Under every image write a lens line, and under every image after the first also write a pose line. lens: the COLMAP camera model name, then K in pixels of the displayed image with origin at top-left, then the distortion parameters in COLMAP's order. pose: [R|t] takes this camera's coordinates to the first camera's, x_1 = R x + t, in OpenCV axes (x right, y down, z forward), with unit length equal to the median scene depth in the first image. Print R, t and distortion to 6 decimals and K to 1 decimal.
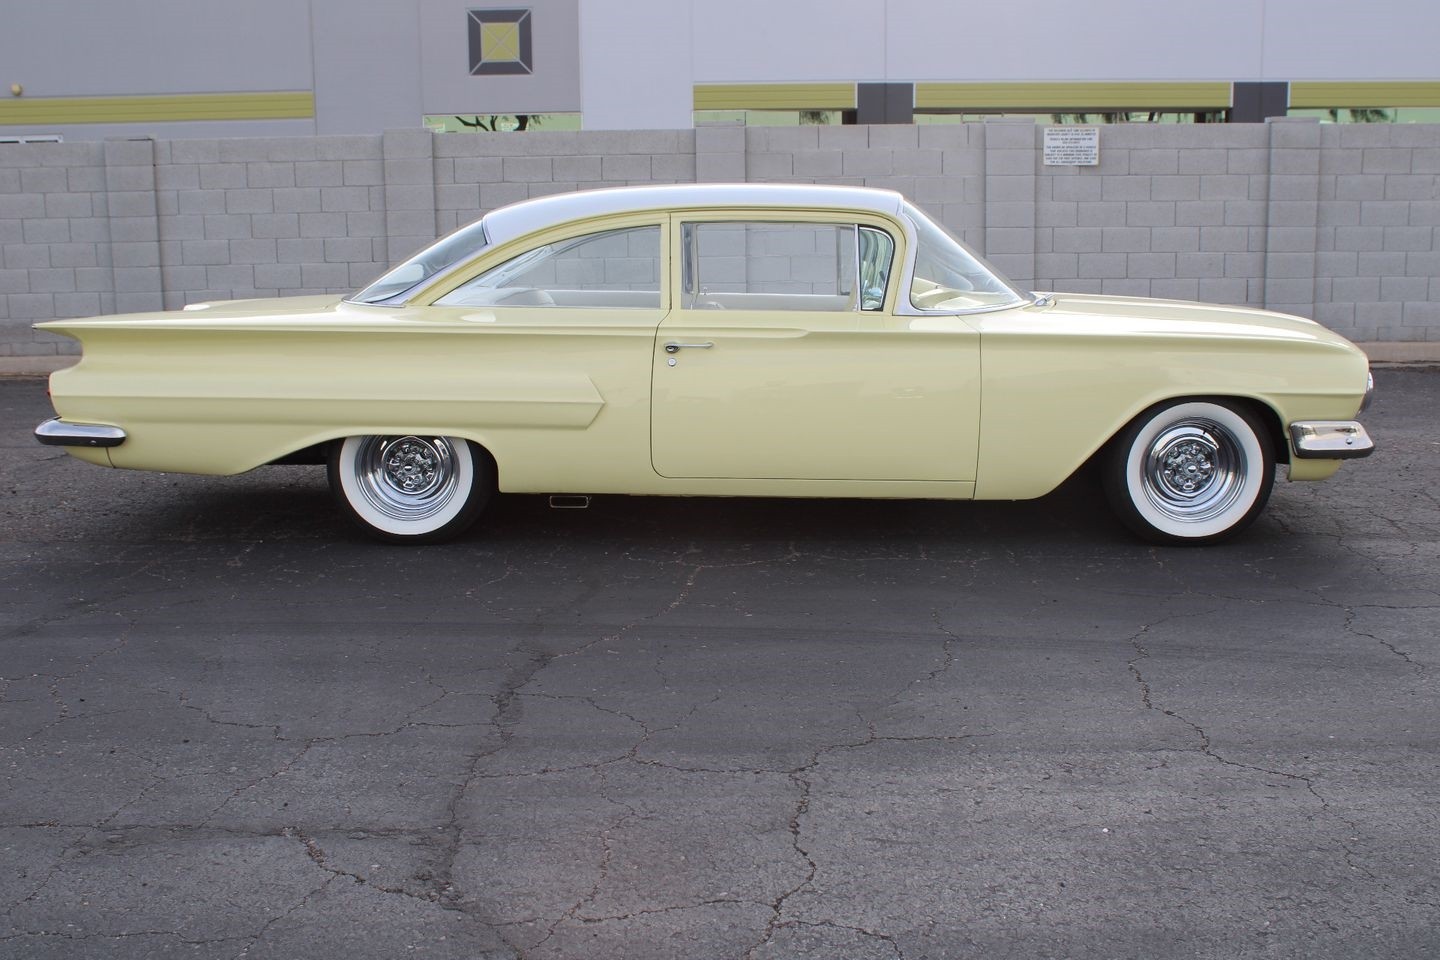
lens RADIAL K [[1568.9, 0, 690.1], [0, 1568.9, 417.7], [0, 0, 1]] dist [-0.150041, 0.226637]
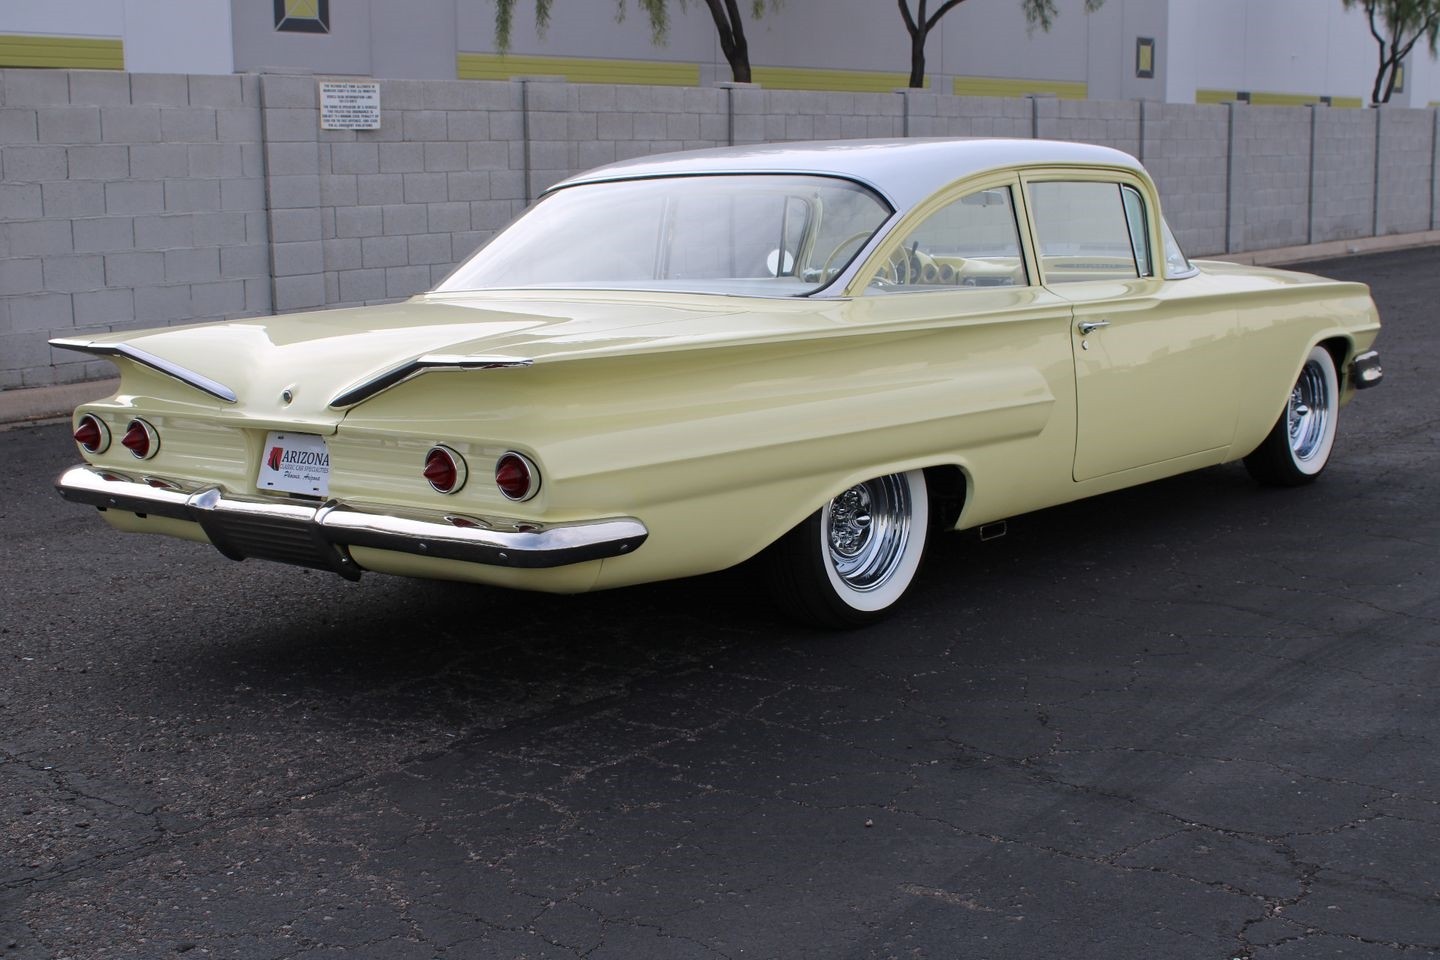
lens RADIAL K [[1929.2, 0, 720.0], [0, 1929.2, 480.0], [0, 0, 1]] dist [-0.078266, 0.175962]
pose [[0.613328, -0.126906, 0.779566, -0.442939], [0.118540, 0.990618, 0.068001, -0.026639], [-0.780882, 0.050703, 0.622617, 0.234245]]
